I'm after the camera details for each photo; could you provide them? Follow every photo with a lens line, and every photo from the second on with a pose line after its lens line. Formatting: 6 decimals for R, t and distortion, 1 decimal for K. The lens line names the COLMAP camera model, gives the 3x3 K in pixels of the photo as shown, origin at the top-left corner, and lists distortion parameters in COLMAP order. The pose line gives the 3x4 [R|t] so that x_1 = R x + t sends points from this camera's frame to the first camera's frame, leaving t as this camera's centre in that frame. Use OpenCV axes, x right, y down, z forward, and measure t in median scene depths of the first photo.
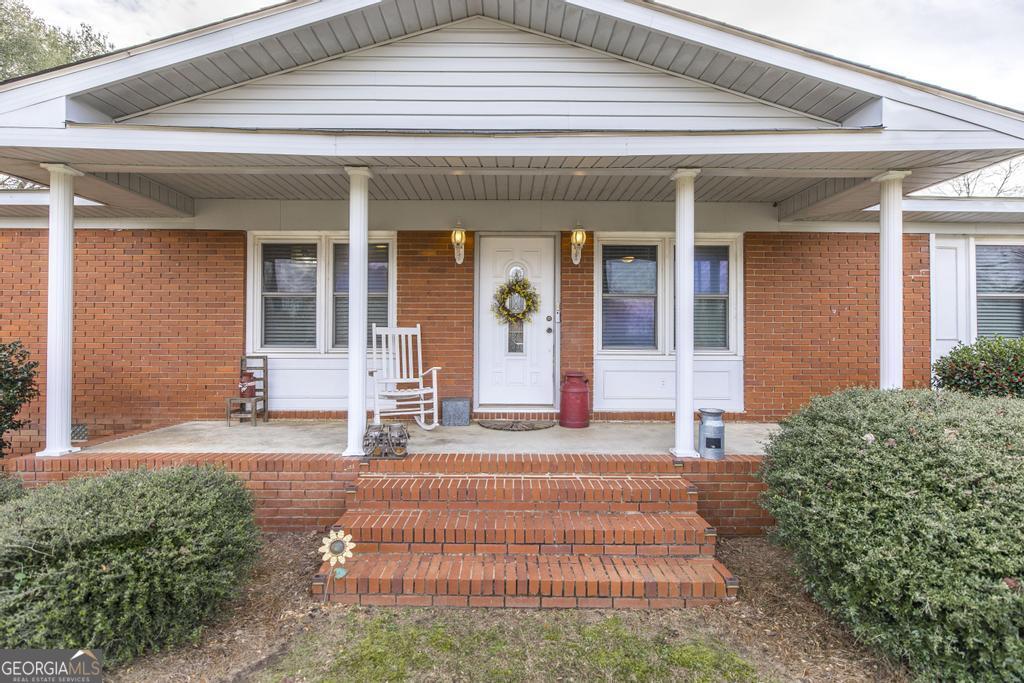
lens RADIAL K [[468.5, 0, 517.2], [0, 468.5, 337.5], [0, 0, 1]] dist [0.004424, -0.000538]
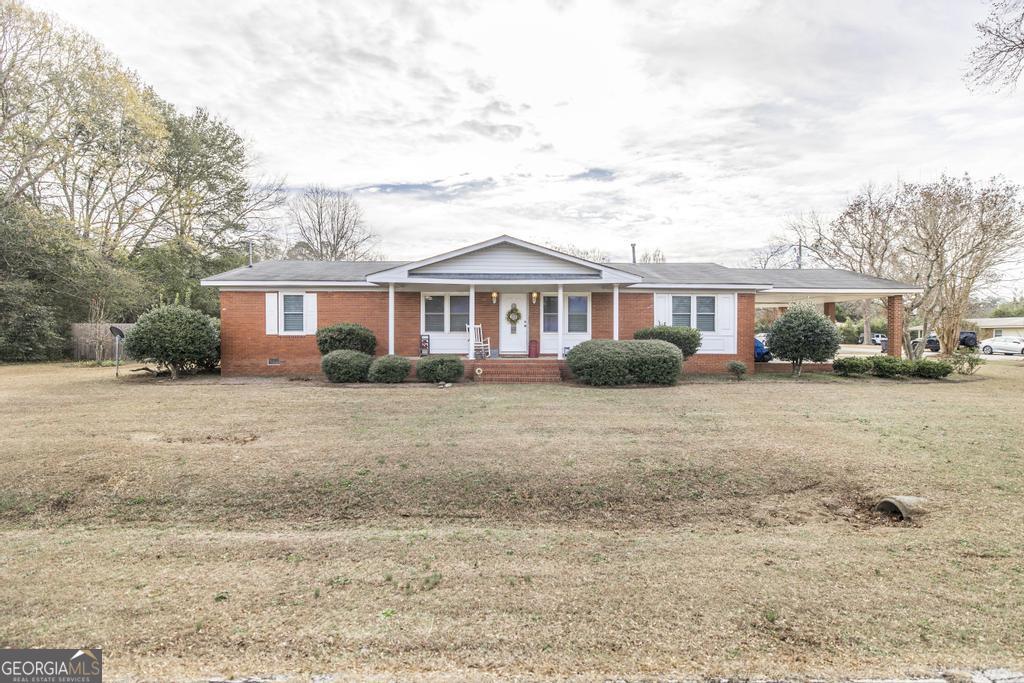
lens RADIAL K [[486.1, 0, 509.6], [0, 486.1, 332.8], [0, 0, 1]] dist [-0.003916, 0.001272]
pose [[0.999880, -0.002584, 0.015307, -0.074713], [0.002620, 0.999994, -0.002336, 0.034714], [-0.015301, 0.002376, 0.999880, -2.033114]]
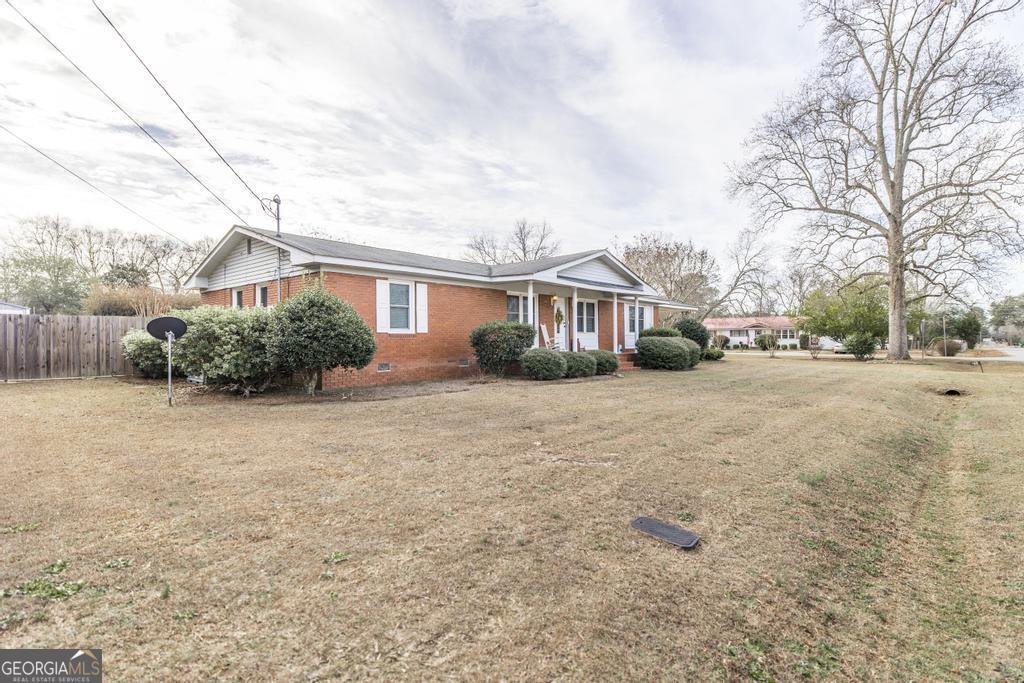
lens RADIAL K [[533.1, 0, 513.6], [0, 533.1, 346.9], [0, 0, 1]] dist [0.006364, 0.000045]
pose [[0.656846, -0.015670, 0.753862, -3.028871], [0.008983, 0.999876, 0.012957, 0.075910], [-0.753971, -0.001739, 0.656905, -1.189342]]
